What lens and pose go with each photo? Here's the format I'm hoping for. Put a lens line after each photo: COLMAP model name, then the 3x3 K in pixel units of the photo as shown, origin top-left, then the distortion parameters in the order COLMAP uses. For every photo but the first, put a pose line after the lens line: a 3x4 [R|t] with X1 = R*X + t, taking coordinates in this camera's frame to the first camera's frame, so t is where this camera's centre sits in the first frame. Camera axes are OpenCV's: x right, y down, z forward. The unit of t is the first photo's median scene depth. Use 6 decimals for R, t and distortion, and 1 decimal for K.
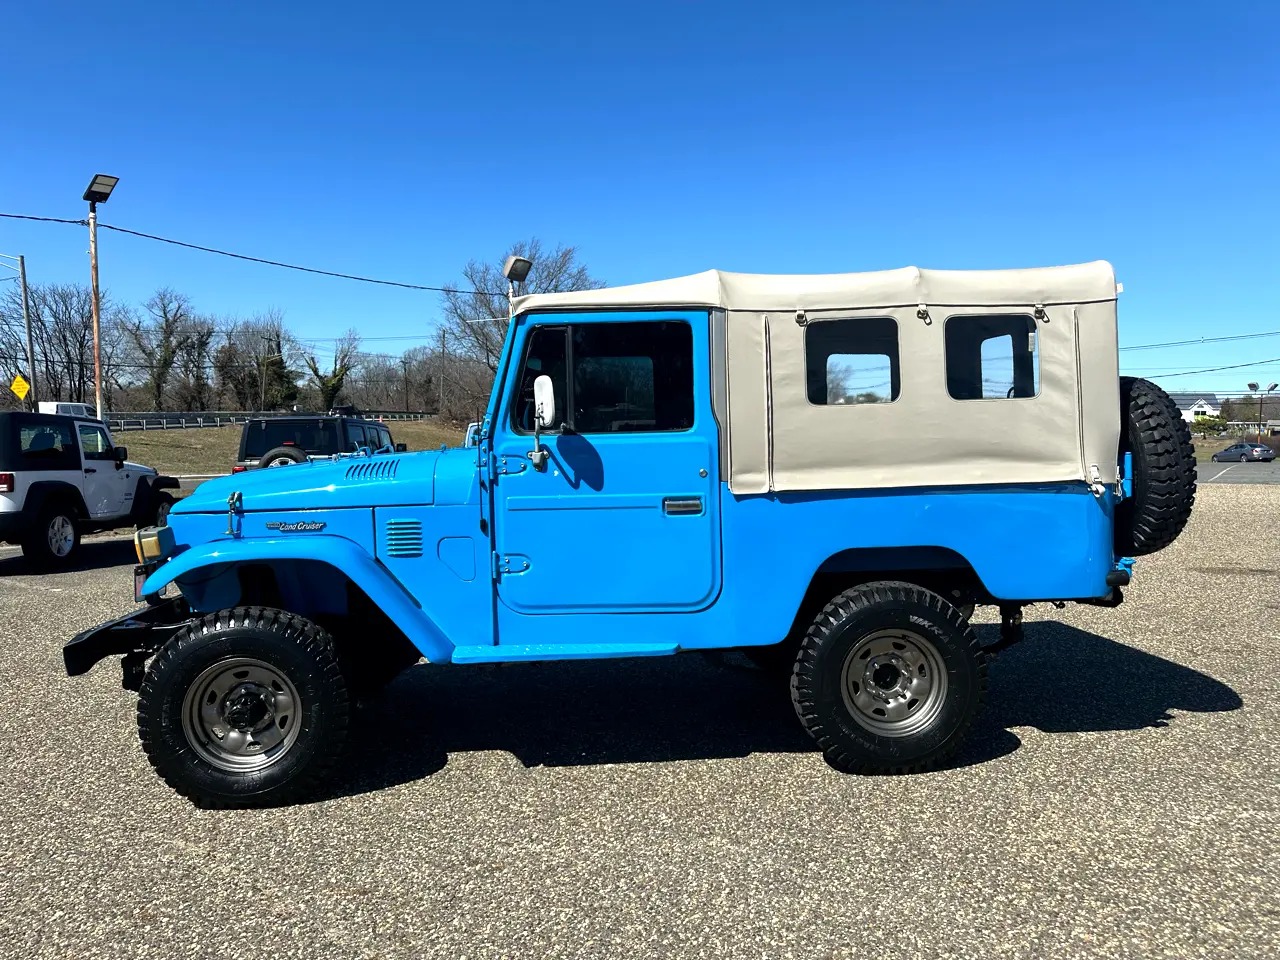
lens RADIAL K [[825.5, 0, 651.0], [0, 825.5, 488.8], [0, 0, 1]] dist [0.000334, -0.003762]
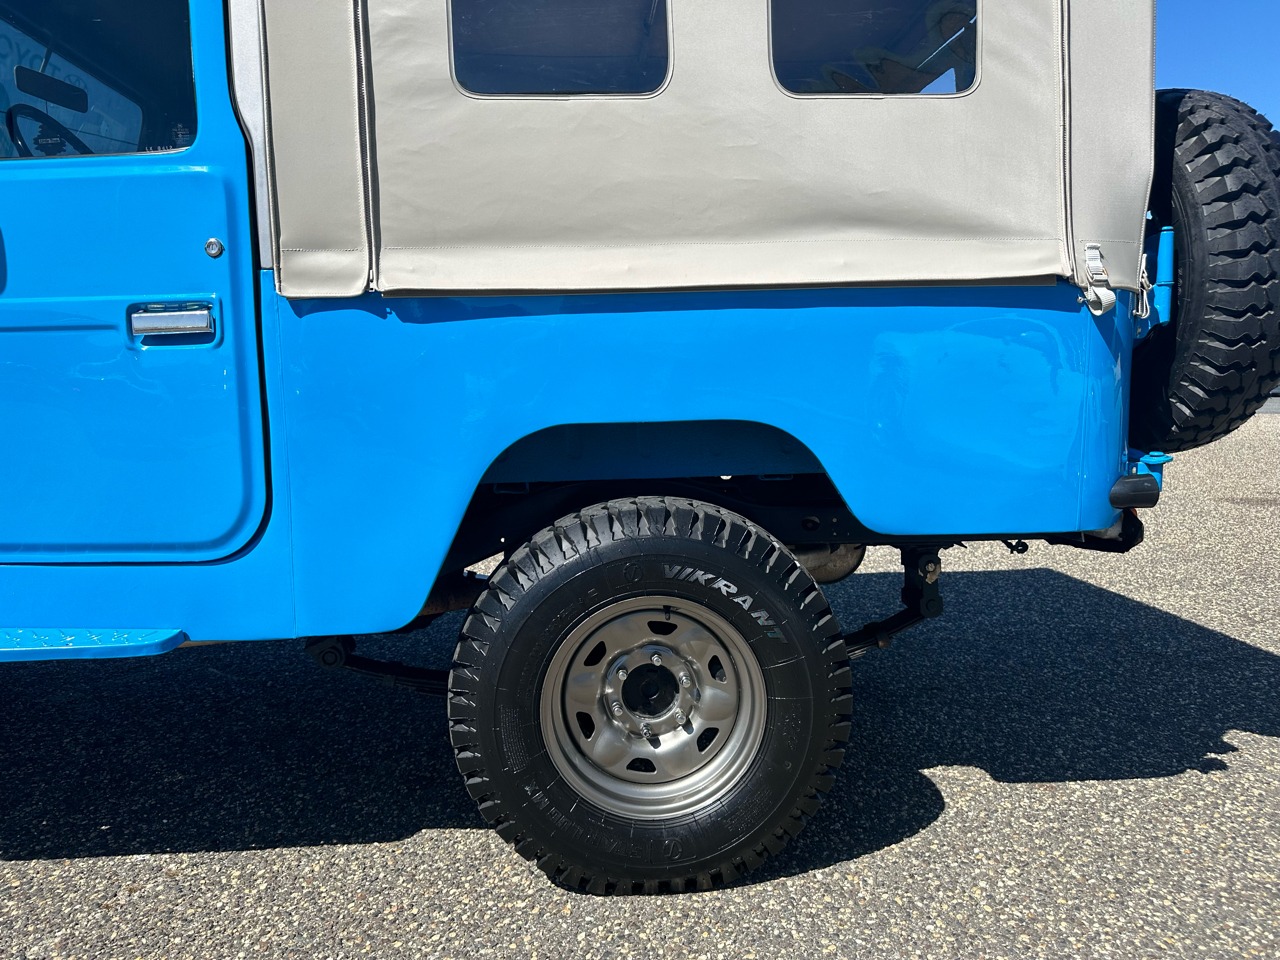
lens RADIAL K [[924.4, 0, 640.0], [0, 924.4, 480.0], [0, 0, 1]] dist [0.014960, -0.004285]
pose [[0.999708, 0.003203, 0.023951, 0.265115], [-0.004930, 0.997363, 0.072409, 0.063750], [-0.023656, -0.072506, 0.997087, 0.467978]]
